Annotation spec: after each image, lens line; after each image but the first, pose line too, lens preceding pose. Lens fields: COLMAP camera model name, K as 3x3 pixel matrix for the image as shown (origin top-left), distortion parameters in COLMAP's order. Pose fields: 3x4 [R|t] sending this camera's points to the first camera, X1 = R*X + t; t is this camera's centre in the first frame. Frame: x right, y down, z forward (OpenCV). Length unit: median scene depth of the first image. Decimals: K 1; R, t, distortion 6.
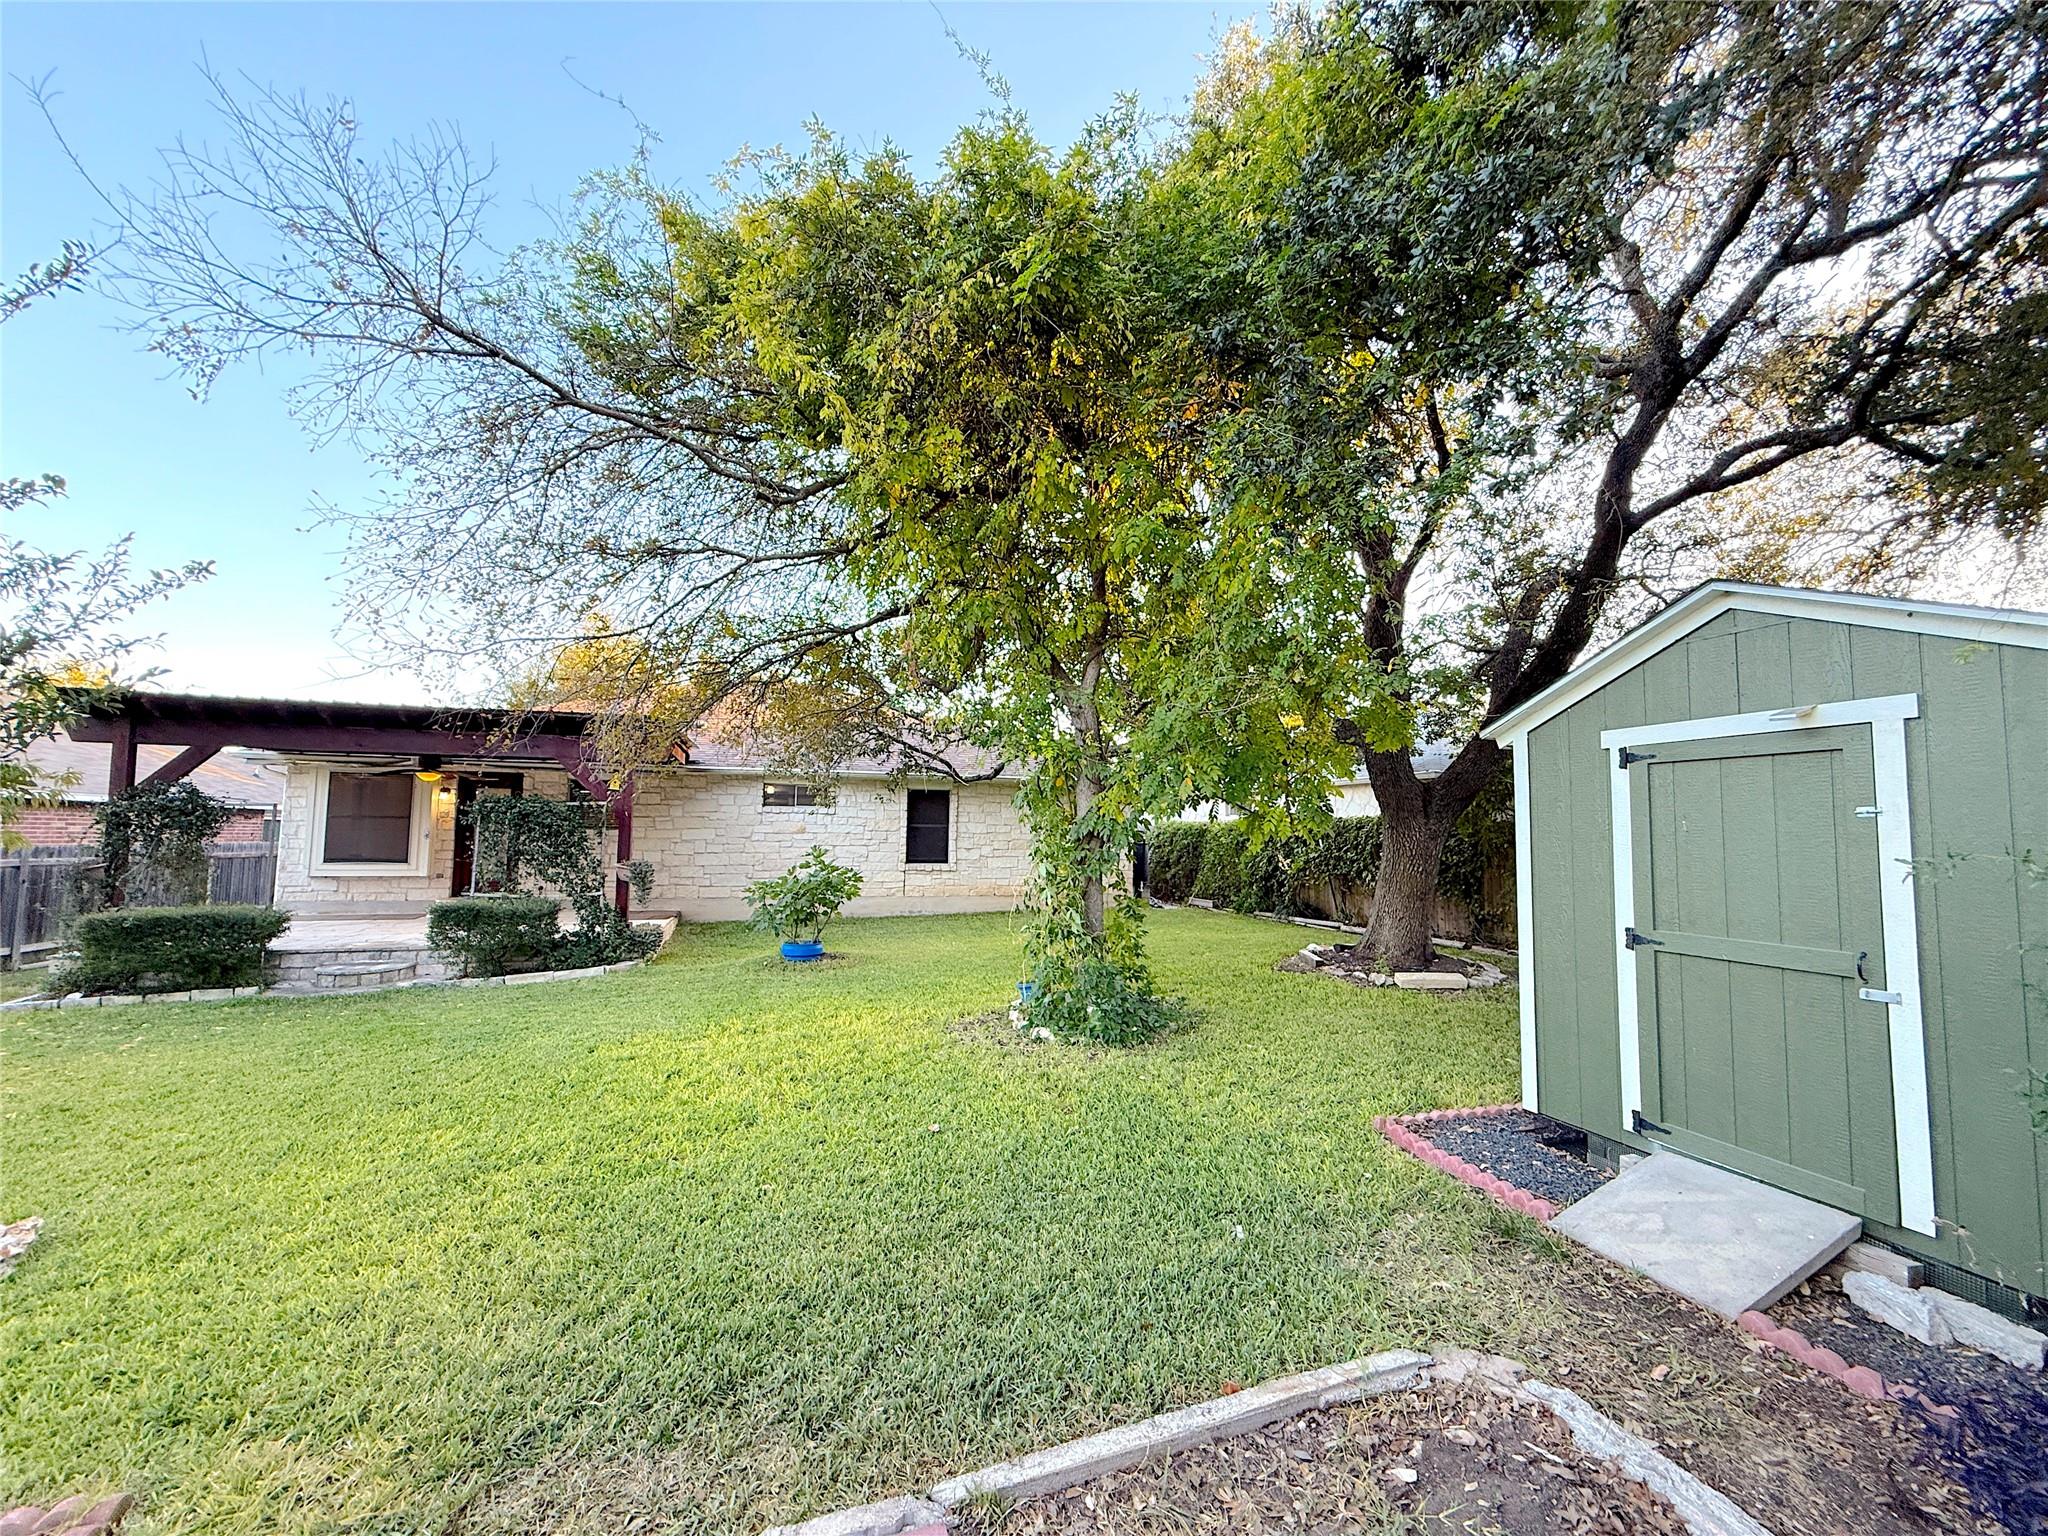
lens RADIAL K [[817.9, 0, 1022.7], [0, 817.9, 770.8], [0, 0, 1]] dist [-0.000484, 0.000069]
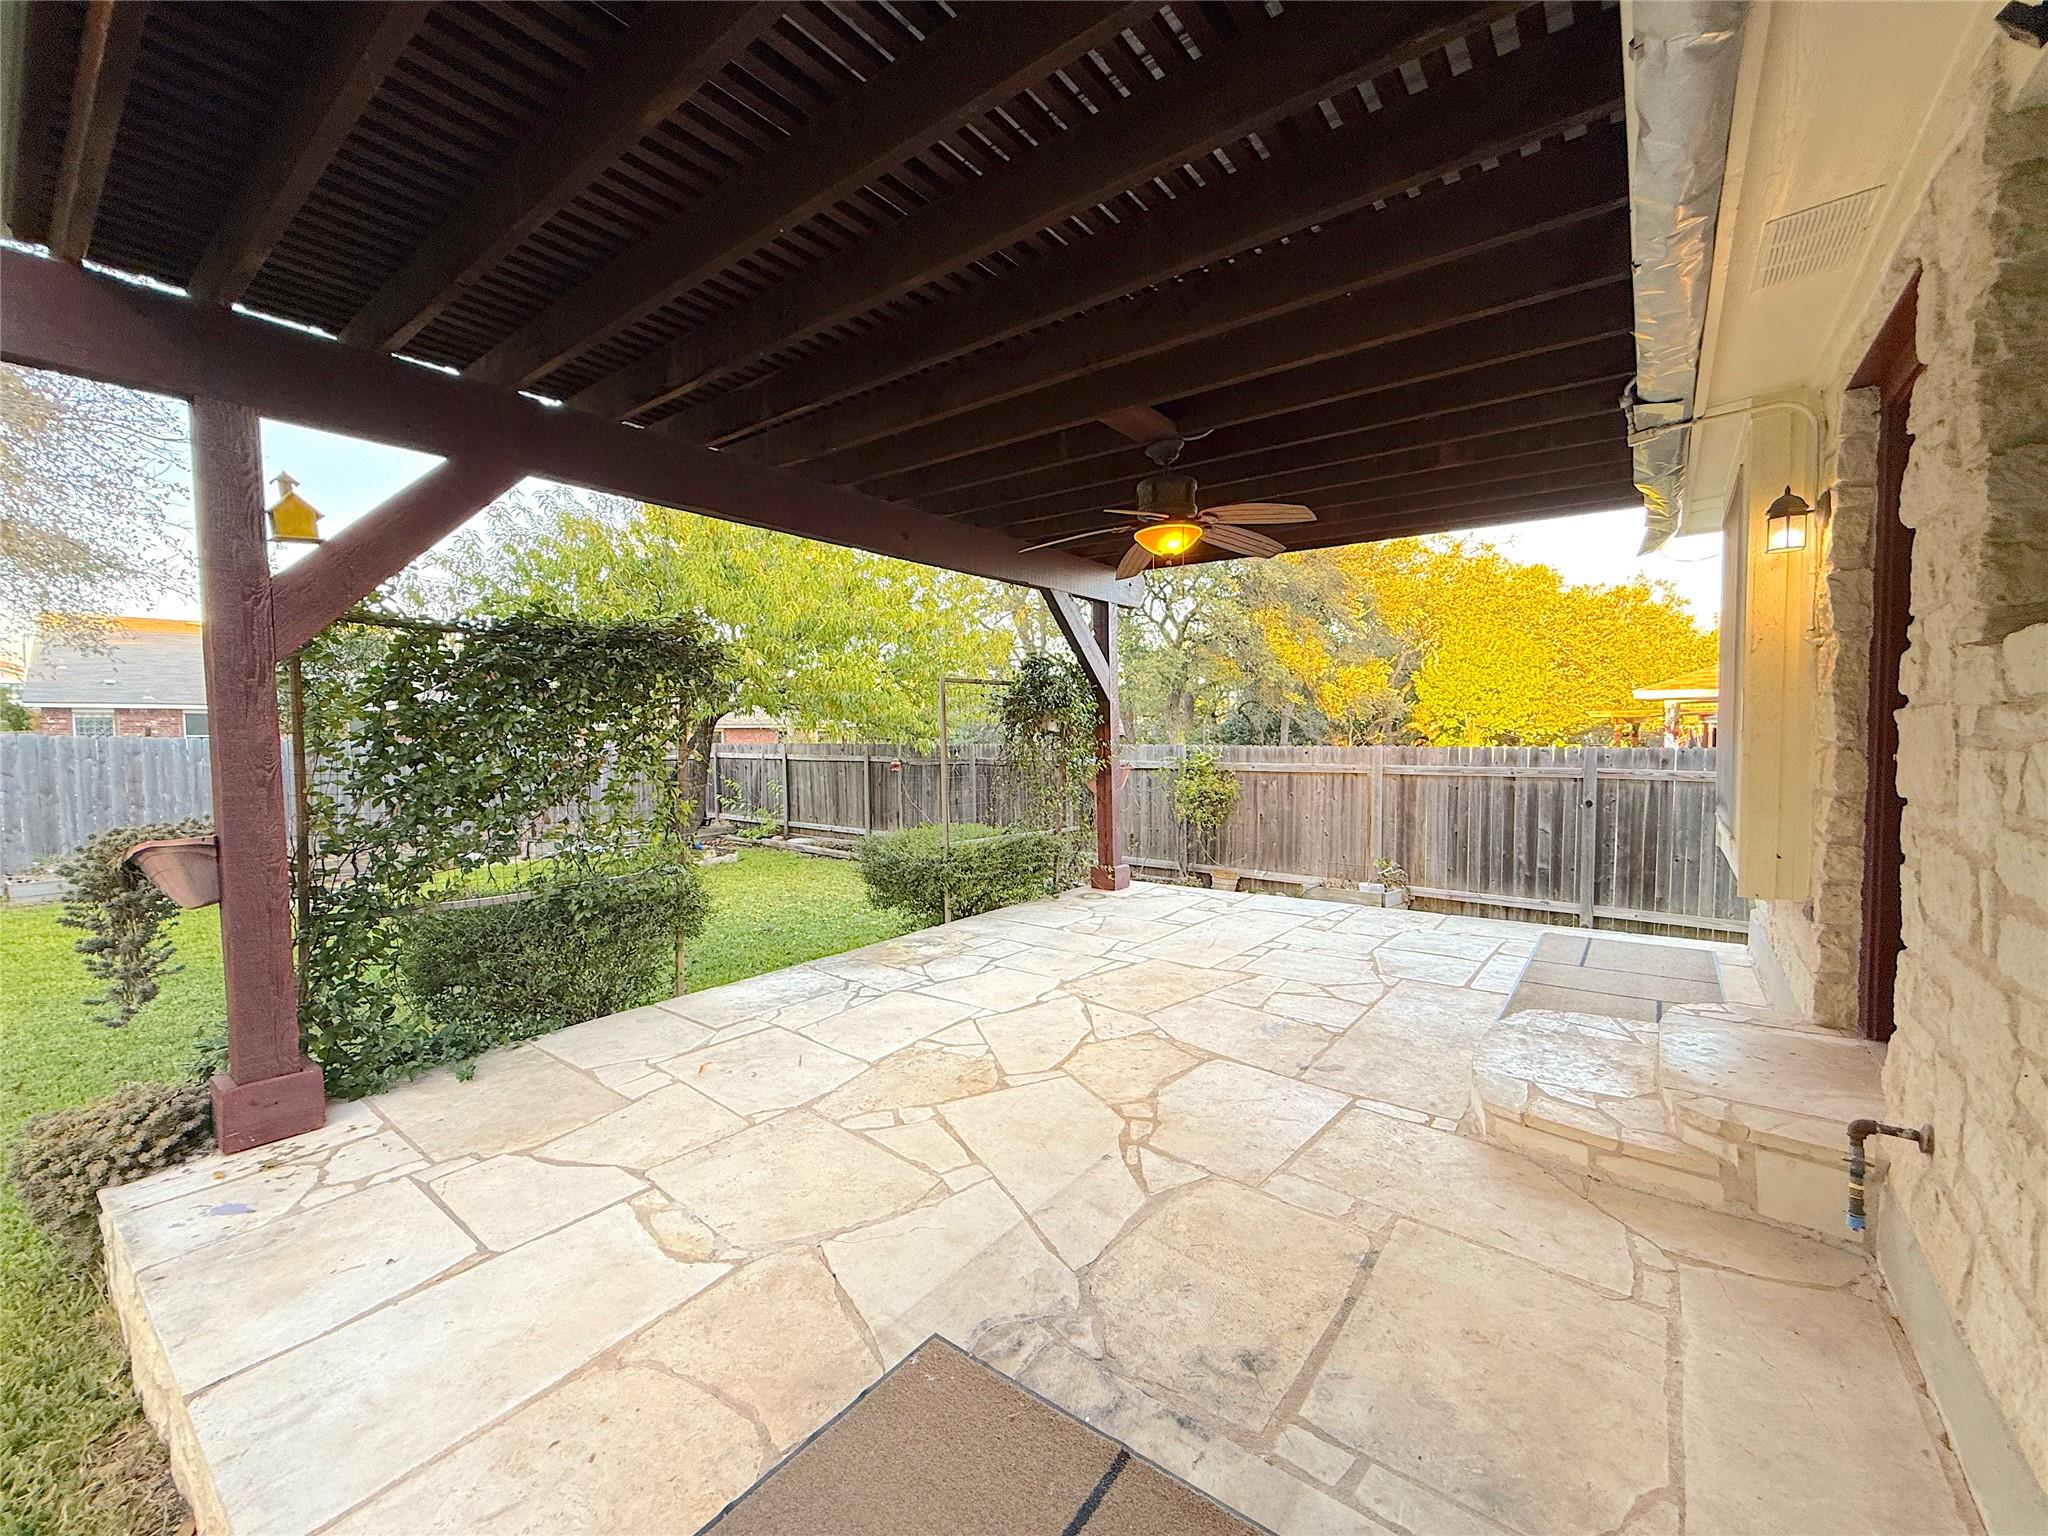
lens RADIAL K [[817.9, 0, 1023.3], [0, 817.9, 771.7], [0, 0, 1]] dist [-0.000484, 0.000069]
pose [[-0.815863, 0.025446, -0.577685, -0.617107], [0.047235, 0.998625, -0.022723, 0.127629], [0.576312, -0.045826, -0.815944, 1.537552]]
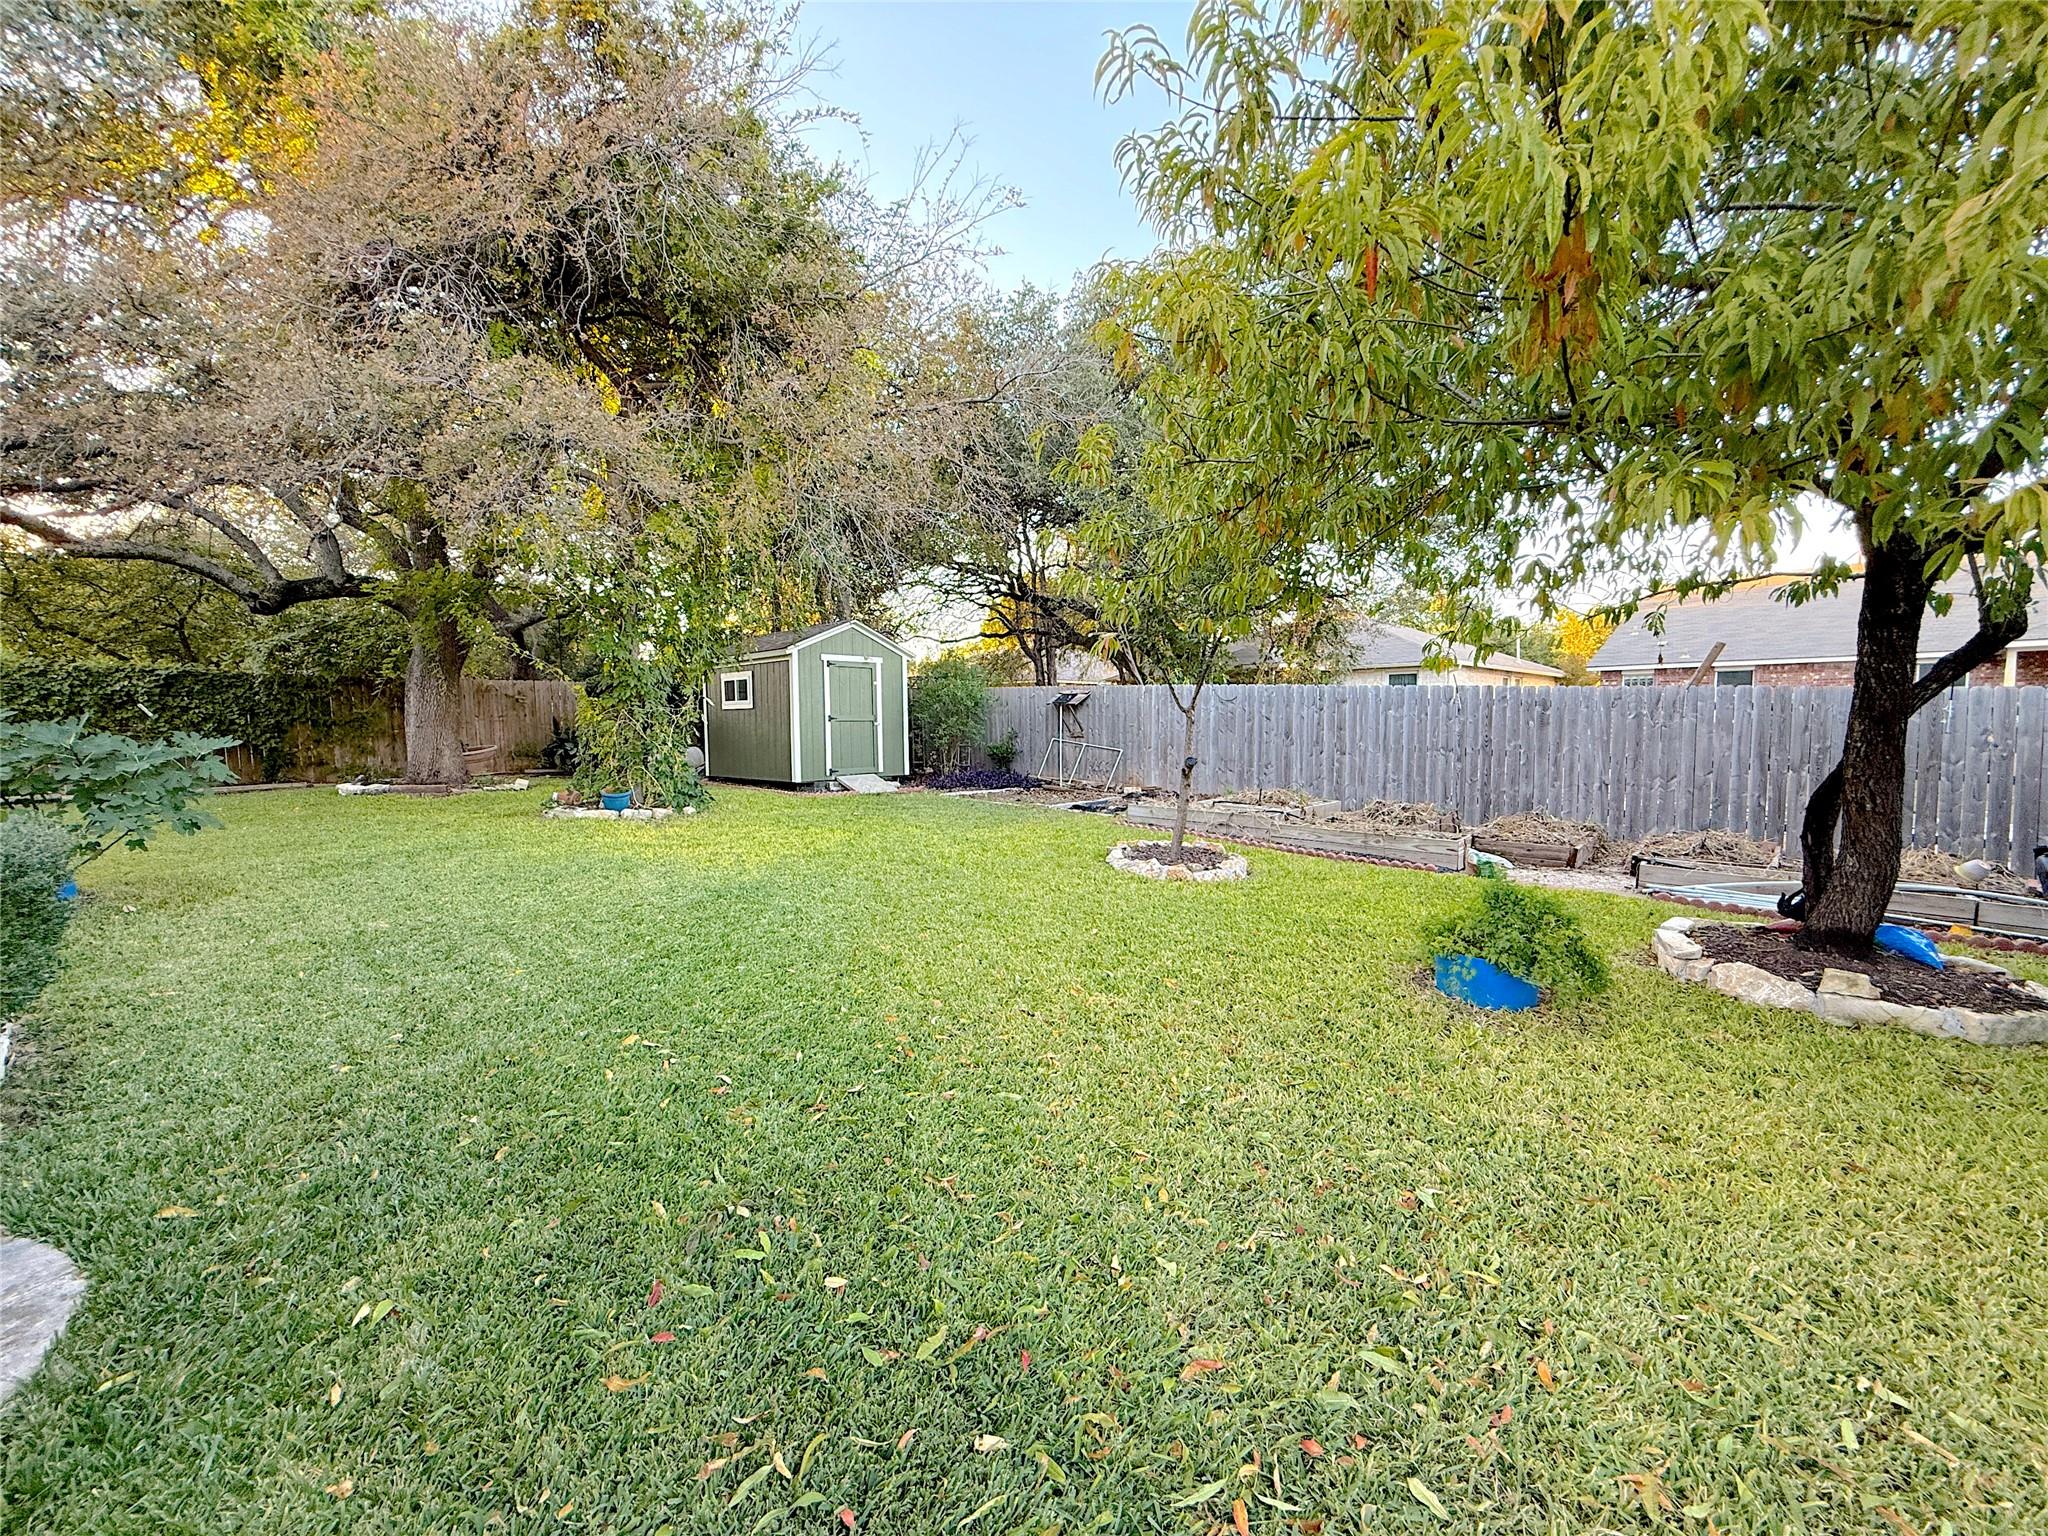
lens RADIAL K [[817.9, 0, 1023.7], [0, 817.9, 768.0], [0, 0, 1]] dist [-0.000484, 0.000069]
pose [[-0.491166, -0.060575, 0.868957, -1.085448], [-0.066169, 0.997291, 0.032120, 0.105091], [-0.868549, -0.041722, -0.493843, 0.829513]]
